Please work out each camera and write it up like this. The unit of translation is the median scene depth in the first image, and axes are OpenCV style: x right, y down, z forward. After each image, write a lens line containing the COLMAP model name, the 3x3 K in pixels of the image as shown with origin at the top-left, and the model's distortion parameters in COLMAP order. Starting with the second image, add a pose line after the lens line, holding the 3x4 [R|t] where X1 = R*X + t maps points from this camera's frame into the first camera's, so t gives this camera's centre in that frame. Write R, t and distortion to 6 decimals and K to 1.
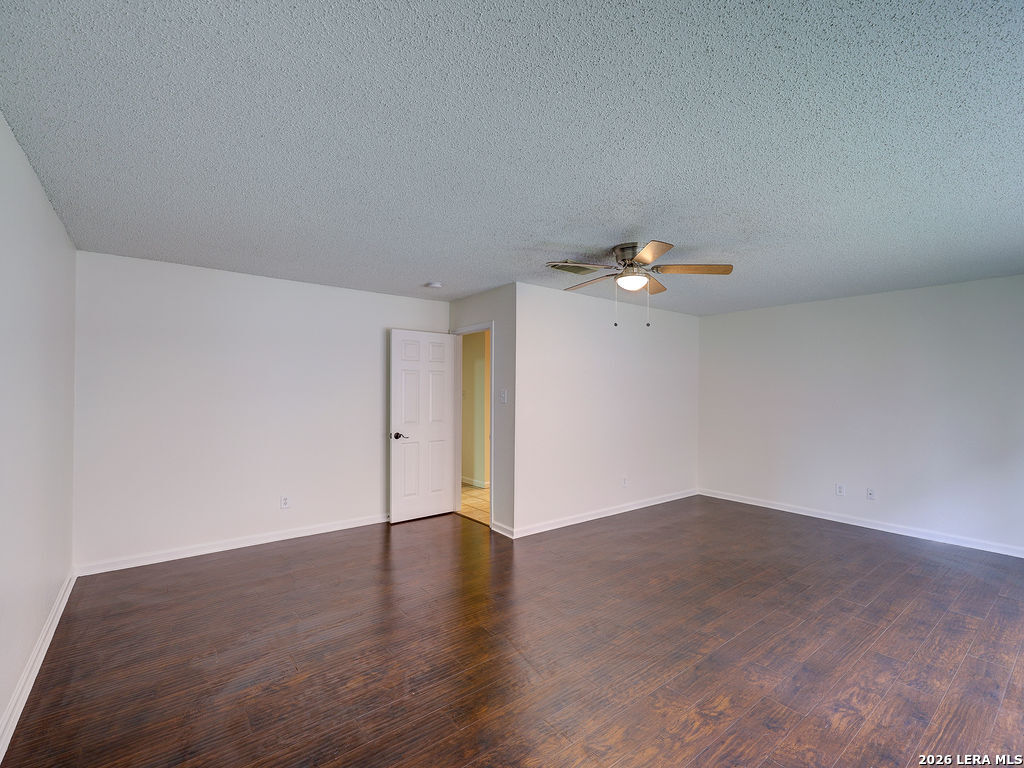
lens RADIAL K [[464.1, 0, 516.5], [0, 464.1, 390.0], [0, 0, 1]] dist [-0.004053, -0.000576]
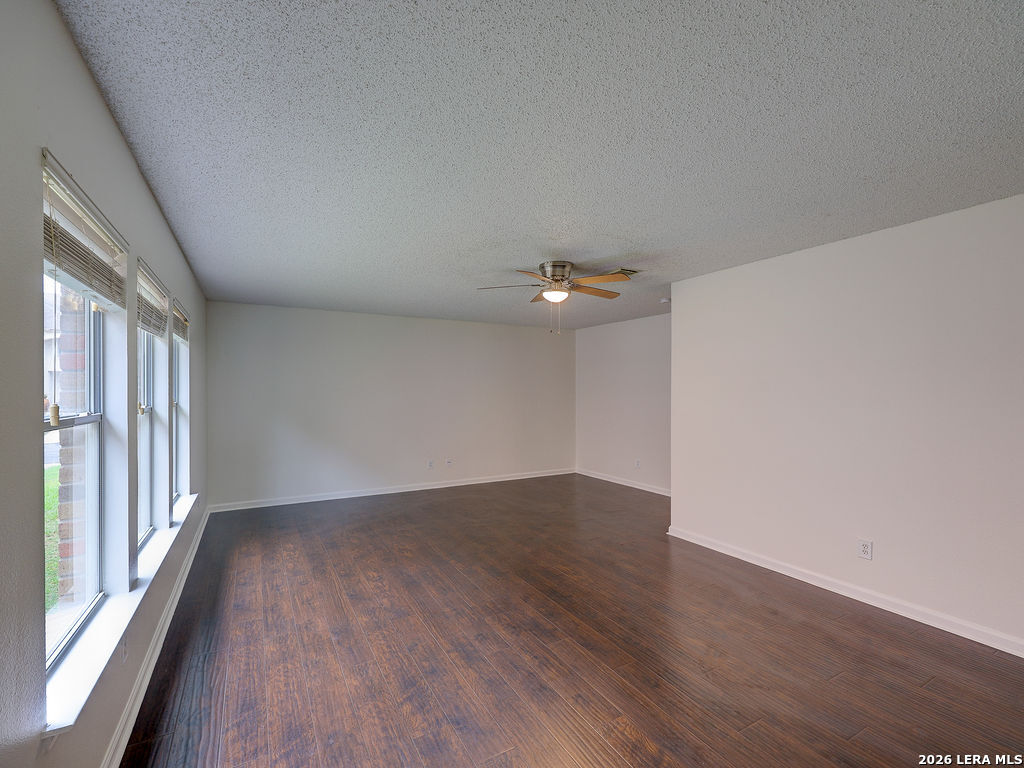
lens RADIAL K [[464.1, 0, 515.9], [0, 464.1, 386.6], [0, 0, 1]] dist [-0.004053, -0.000576]
pose [[-0.149619, -0.014433, -0.988638, 1.873978], [0.004979, 0.999870, -0.015350, 0.003937], [0.988731, -0.007219, -0.149528, 1.414220]]
